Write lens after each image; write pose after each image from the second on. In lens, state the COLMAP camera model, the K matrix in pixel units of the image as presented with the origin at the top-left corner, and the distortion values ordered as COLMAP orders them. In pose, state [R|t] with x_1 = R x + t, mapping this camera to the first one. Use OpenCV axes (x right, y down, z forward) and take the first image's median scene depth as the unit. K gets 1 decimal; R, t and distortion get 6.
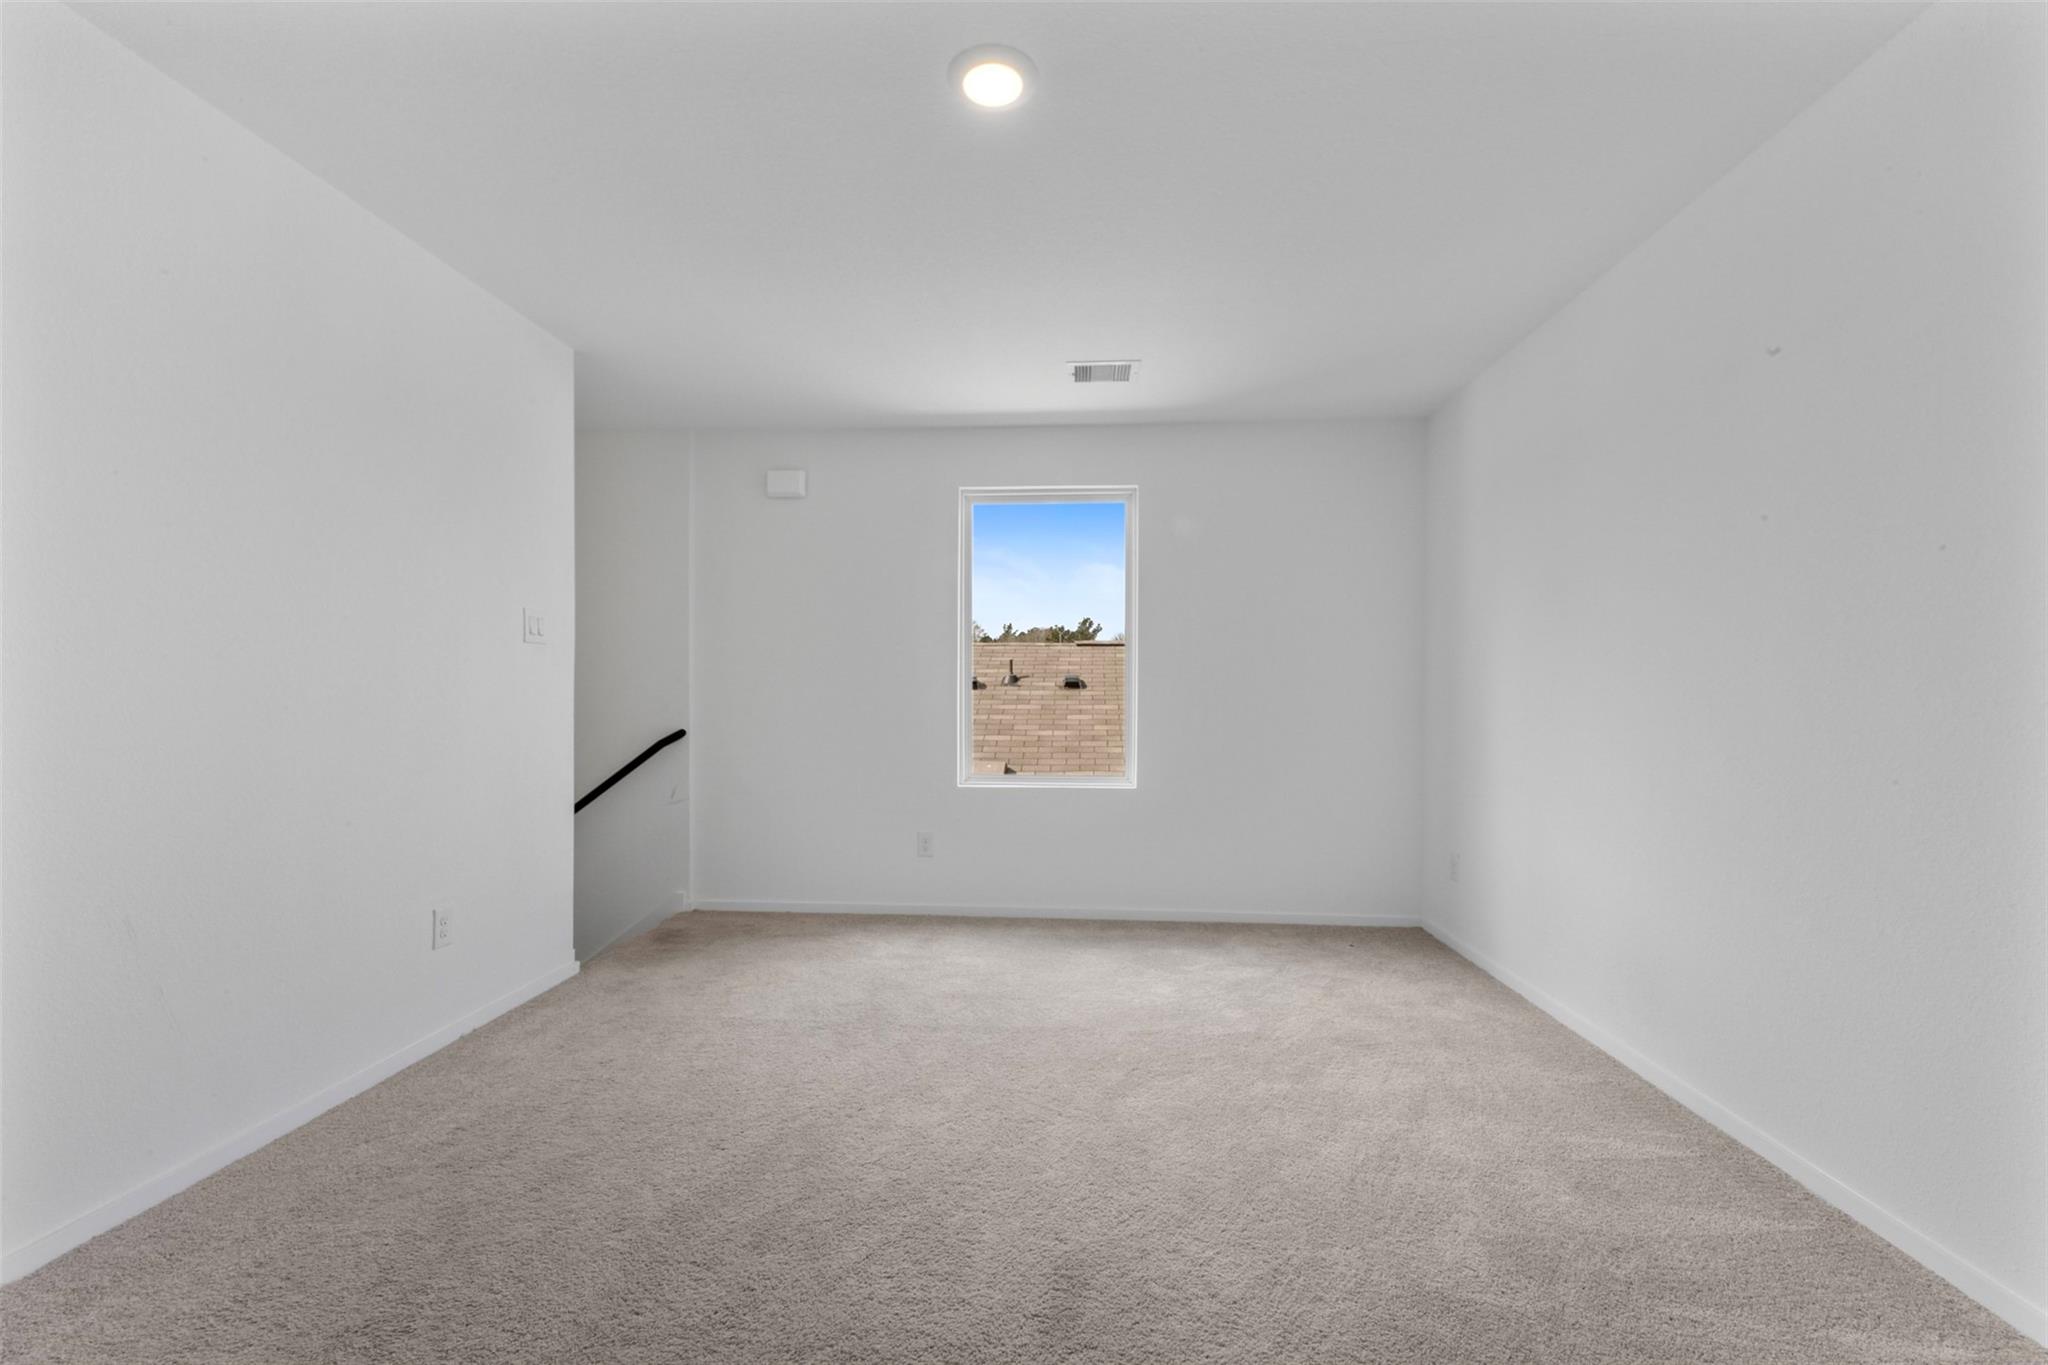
lens RADIAL K [[860.3, 0, 1021.9], [0, 860.3, 706.1], [0, 0, 1]] dist [0.016452, -0.000938]
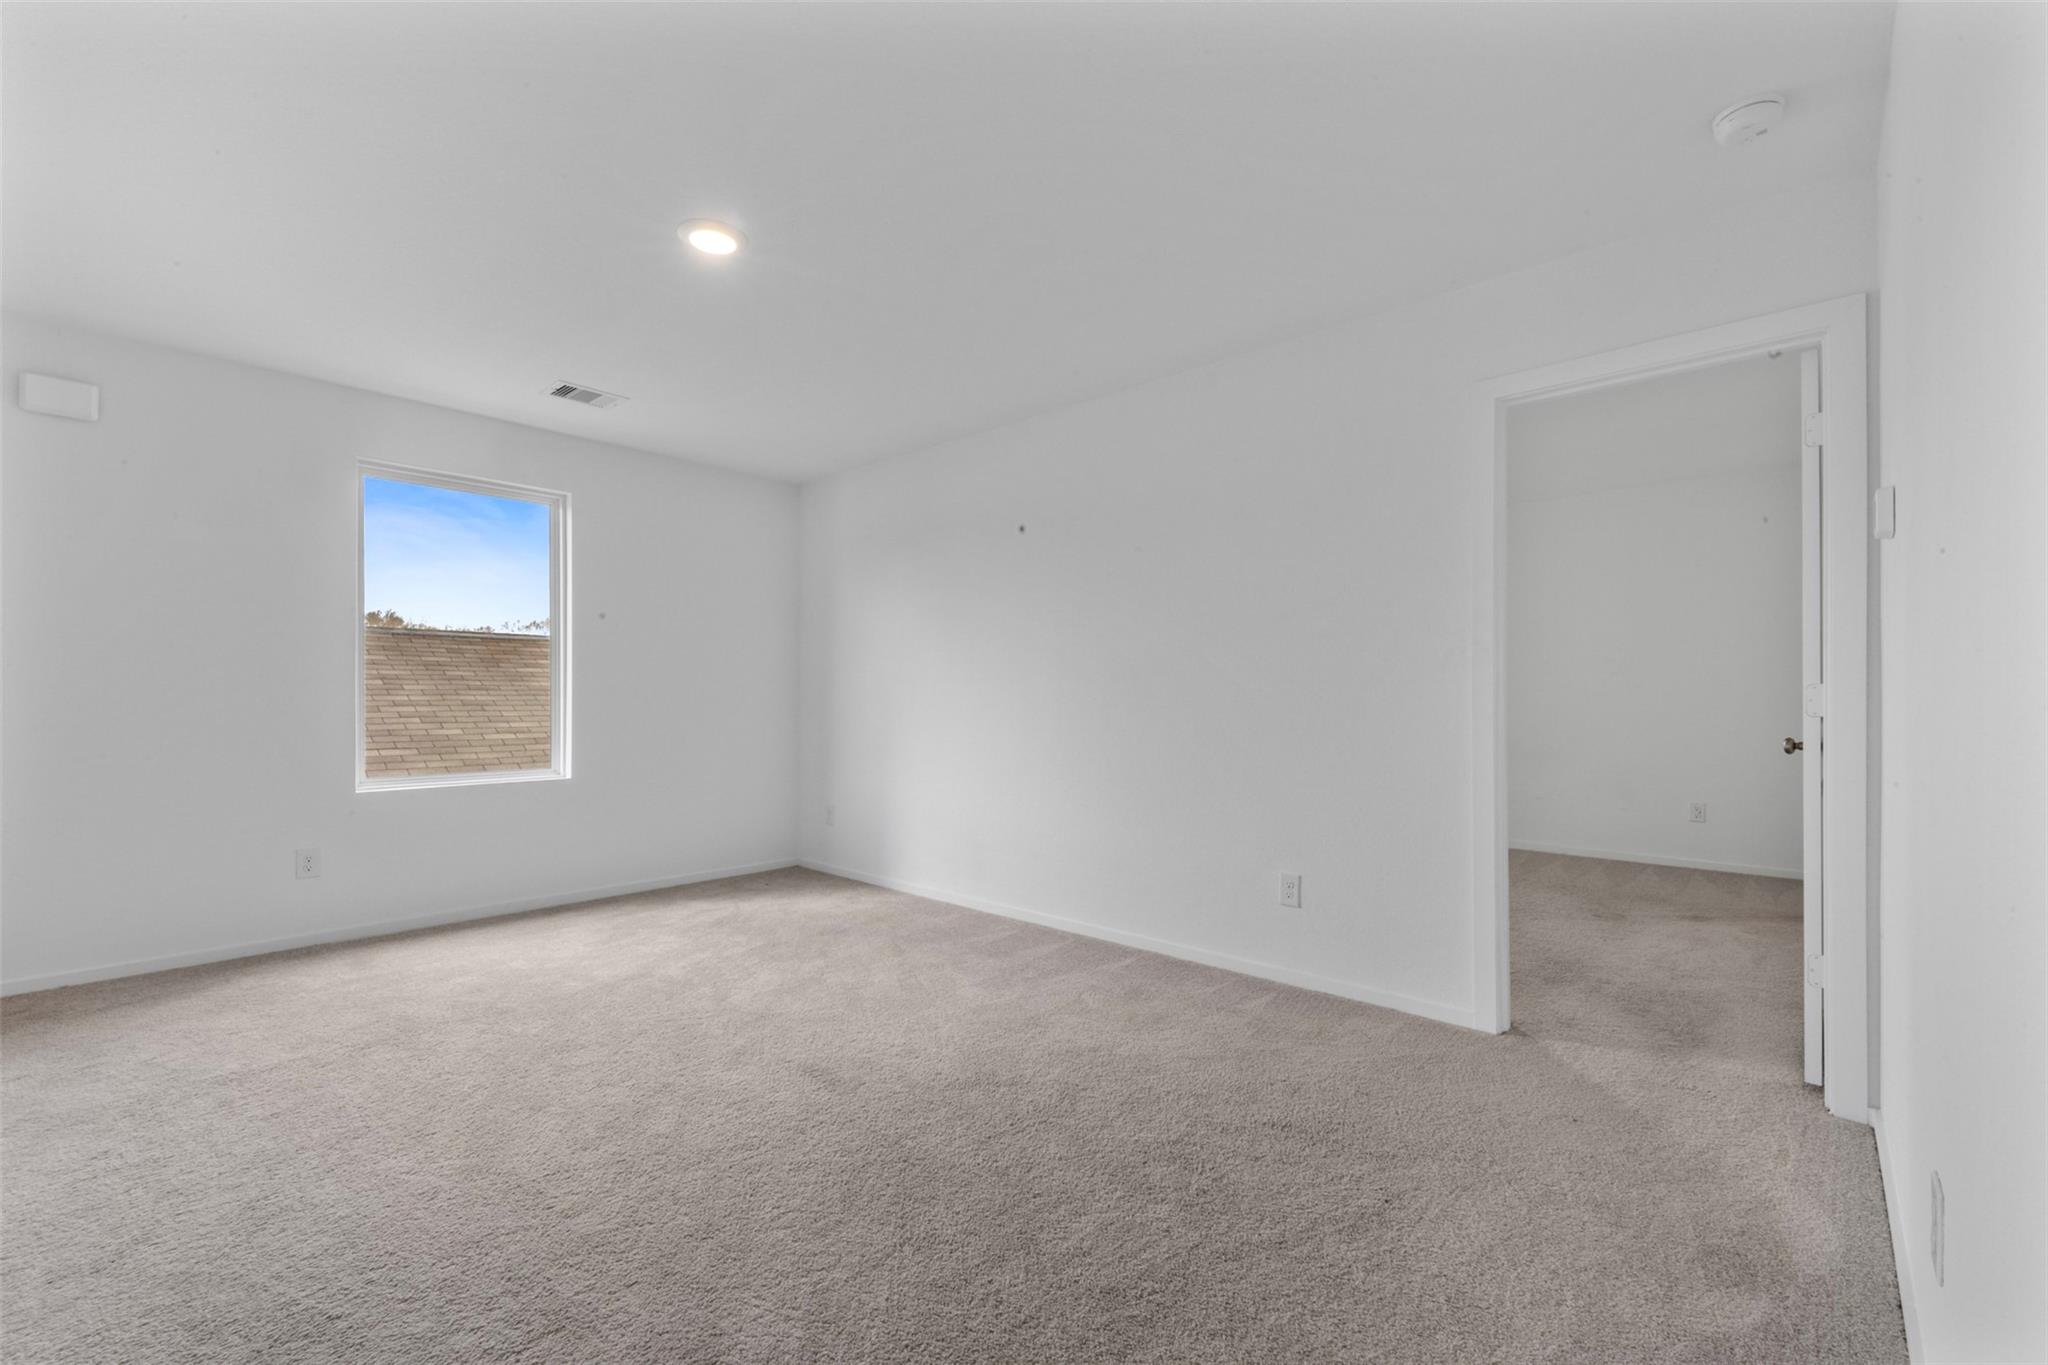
lens RADIAL K [[860.3, 0, 1028.9], [0, 860.3, 683.0], [0, 0, 1]] dist [0.016452, -0.000938]
pose [[0.619115, 0.008615, 0.785253, -0.413367], [0.003267, 0.999903, -0.013545, -0.005204], [-0.785294, 0.010952, 0.619027, -0.118042]]
